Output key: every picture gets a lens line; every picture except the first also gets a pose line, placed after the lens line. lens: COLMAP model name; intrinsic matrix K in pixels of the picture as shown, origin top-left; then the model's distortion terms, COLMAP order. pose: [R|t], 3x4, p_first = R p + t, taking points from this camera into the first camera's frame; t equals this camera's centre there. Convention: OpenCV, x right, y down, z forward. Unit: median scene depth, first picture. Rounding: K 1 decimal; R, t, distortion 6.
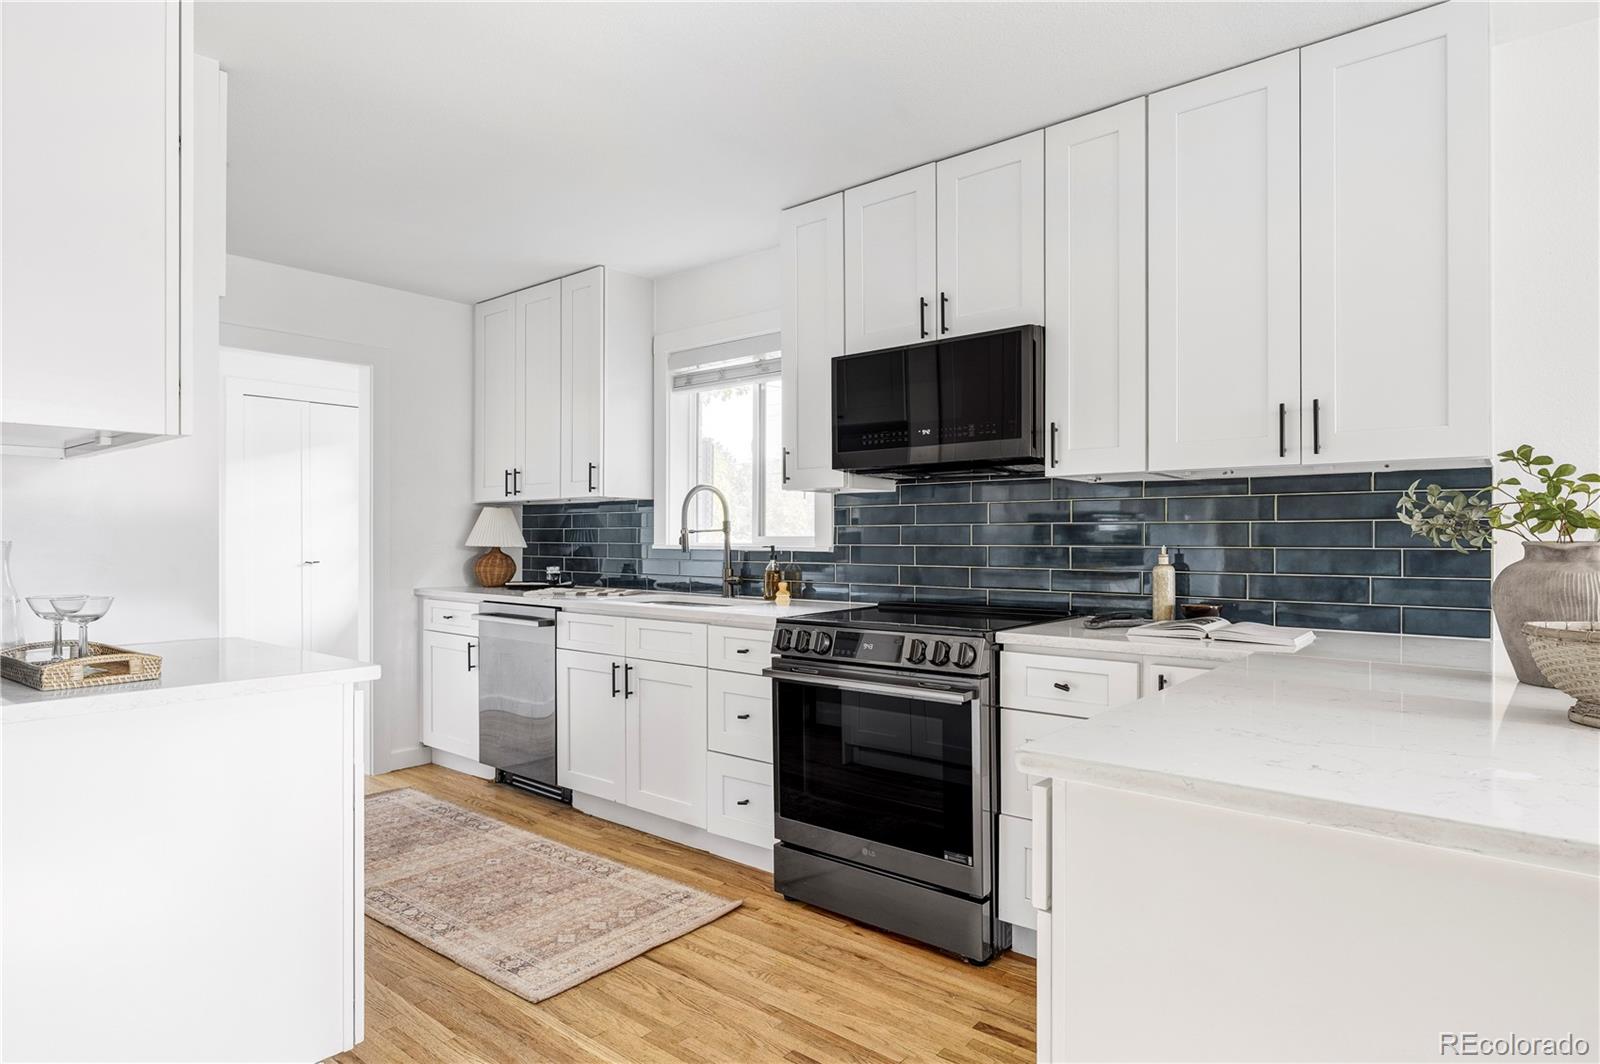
lens RADIAL K [[922.7, 0, 790.3], [0, 922.7, 532.6], [0, 0, 1]] dist [0.000798, -0.000839]
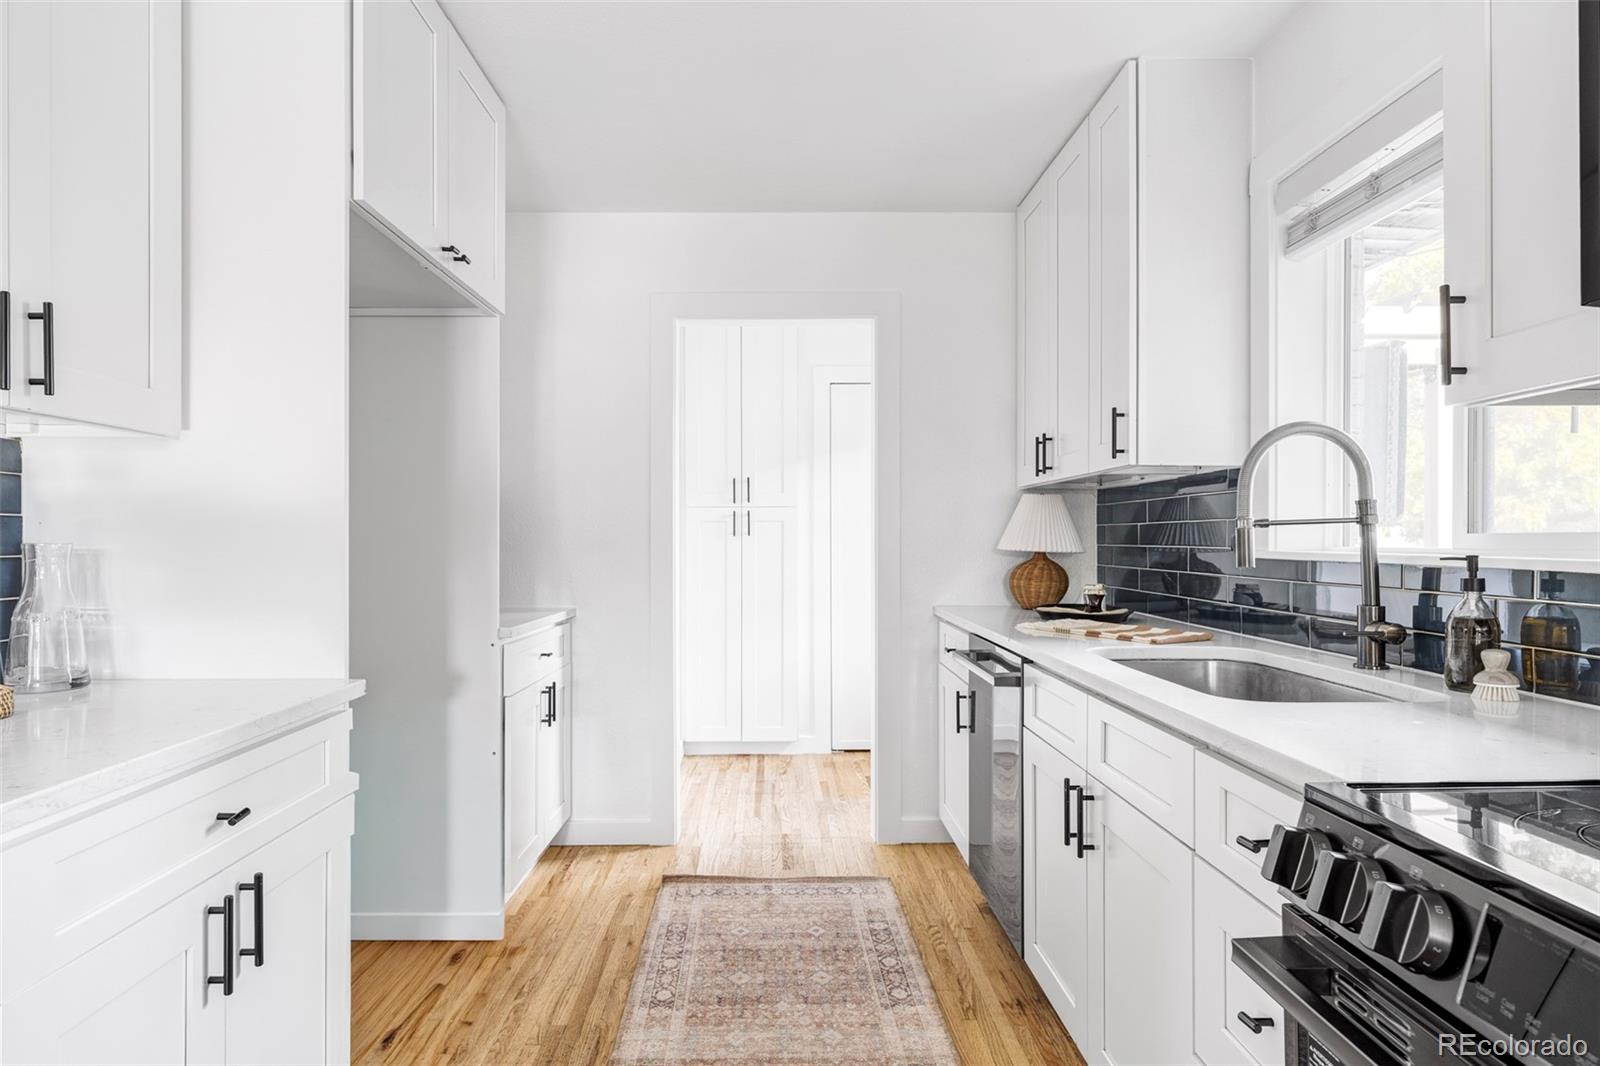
lens RADIAL K [[922.7, 0, 745.9], [0, 922.7, 539.3], [0, 0, 1]] dist [0.000798, -0.000839]
pose [[0.649445, -0.002072, -0.760406, 0.078748], [0.006463, 0.999975, 0.002795, 0.003866], [0.760381, -0.006730, 0.649442, 0.483522]]
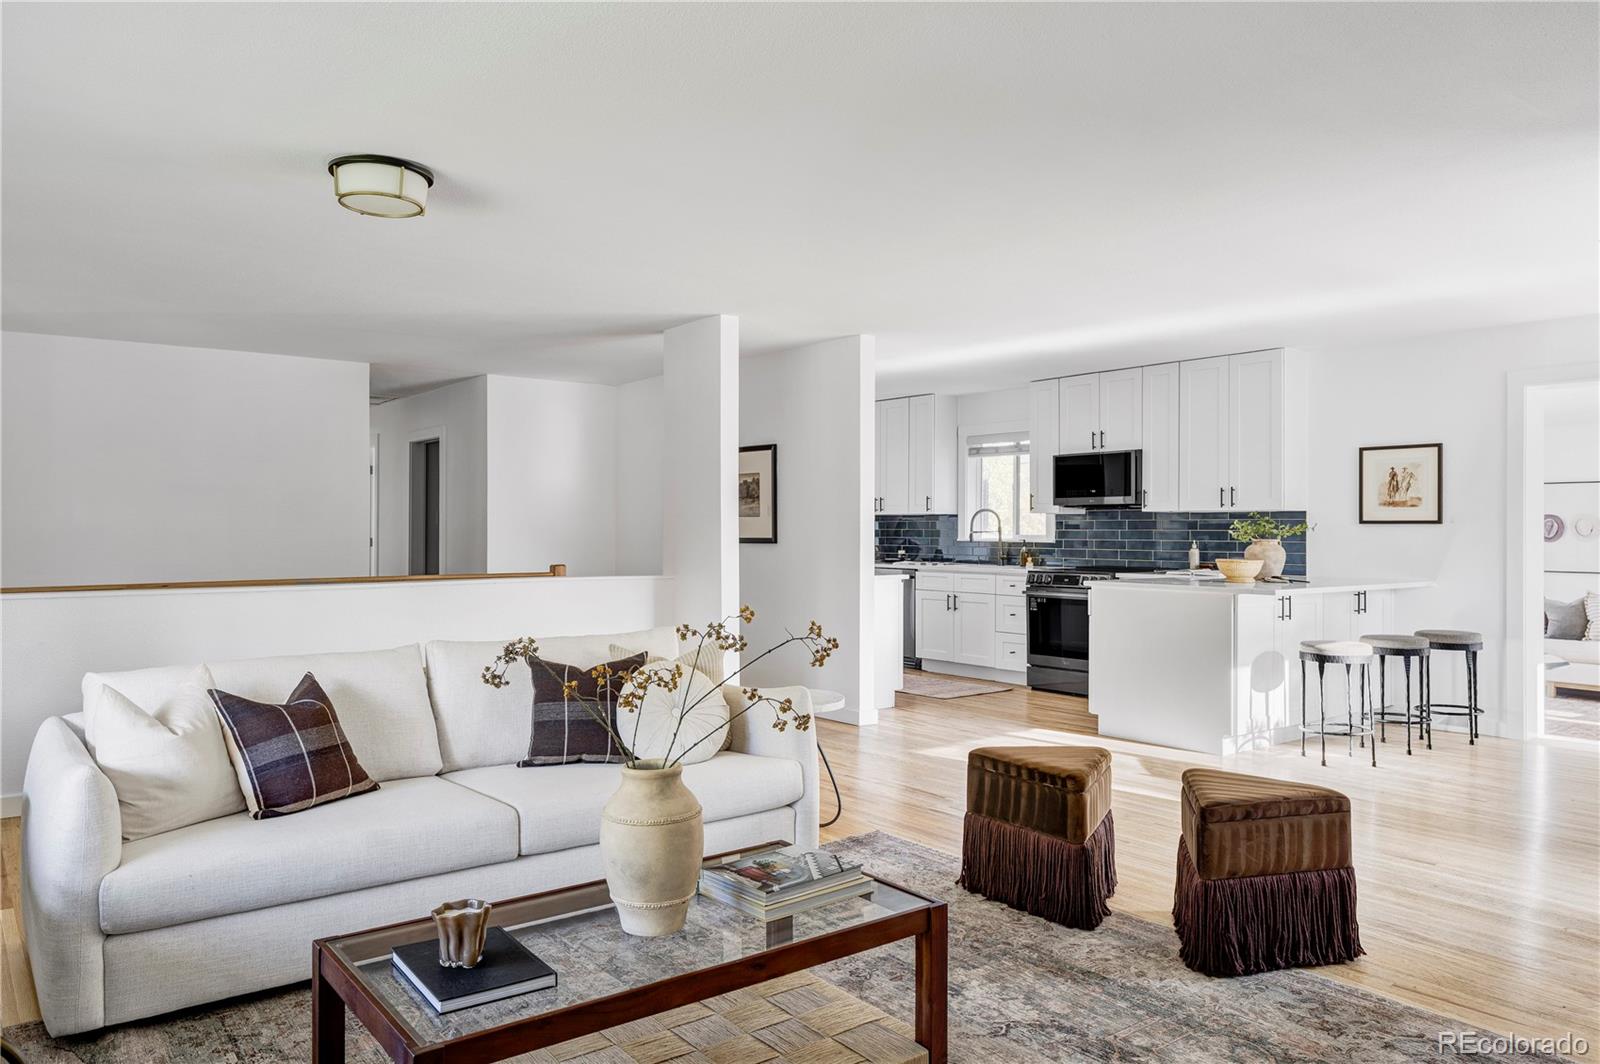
lens RADIAL K [[1105.7, 0, 789.5], [0, 1105.7, 533.6], [0, 0, 1]] dist [0.001386, -0.000296]
pose [[0.978374, 0.002553, -0.206830, -0.021032], [-0.000459, 0.999948, 0.010170, -0.022210], [0.206845, -0.009856, 0.978324, -1.418232]]
